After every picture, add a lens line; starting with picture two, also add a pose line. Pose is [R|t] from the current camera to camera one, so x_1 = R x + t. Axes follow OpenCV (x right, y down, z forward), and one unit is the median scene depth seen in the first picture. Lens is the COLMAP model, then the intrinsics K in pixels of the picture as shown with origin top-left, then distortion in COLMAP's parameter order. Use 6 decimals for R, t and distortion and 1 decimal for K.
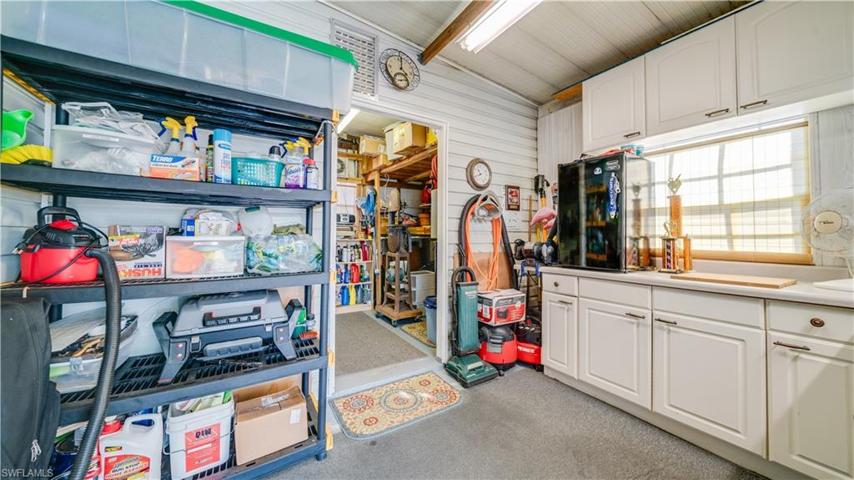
lens RADIAL K [[296.3, 0, 423.9], [0, 296.3, 234.9], [0, 0, 1]] dist [0.000681, 0.000149]
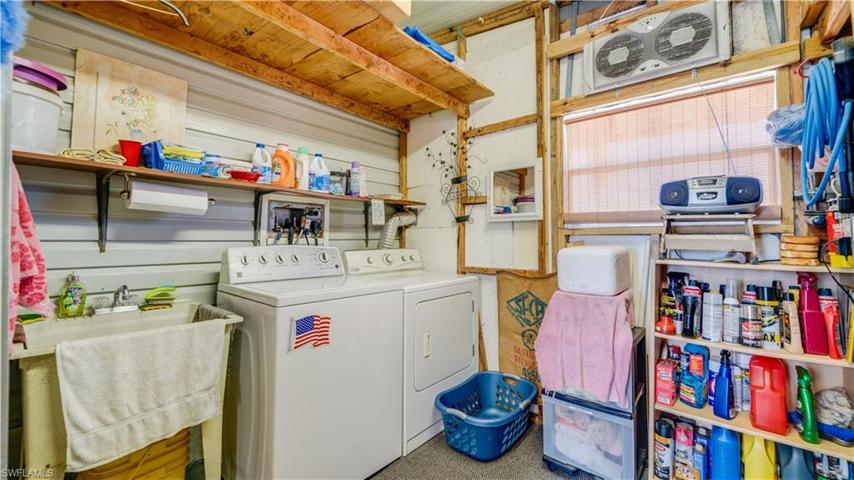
lens RADIAL K [[339.9, 0, 426.6], [0, 339.9, 233.7], [0, 0, 1]] dist [0.003500, 0.000157]
pose [[0.309311, -0.026484, -0.950592, -0.055296], [-0.000402, 0.999608, -0.027980, -0.008374], [0.950961, 0.009037, 0.309179, 1.077471]]
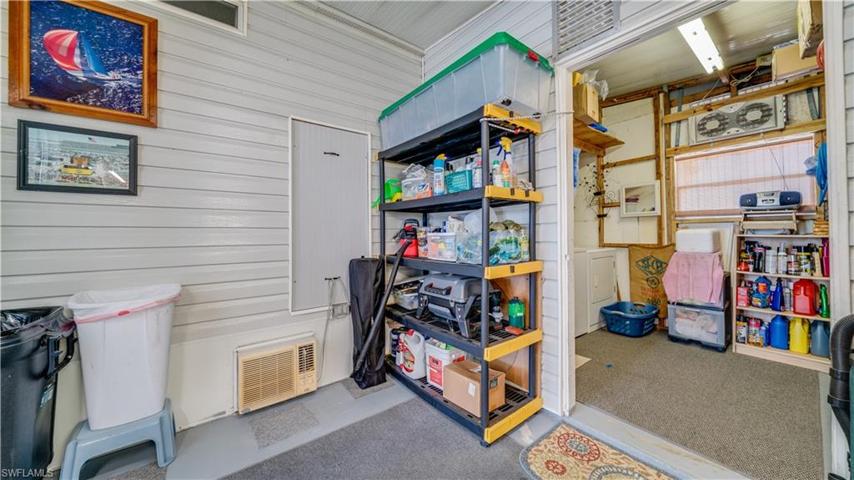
lens RADIAL K [[296.3, 0, 423.9], [0, 296.3, 234.9], [0, 0, 1]] dist [0.000681, 0.000149]
pose [[0.093220, -0.009438, -0.995601, 0.434935], [0.014714, 0.999859, -0.008100, 0.015331], [0.995537, -0.013894, 0.093345, 0.452050]]
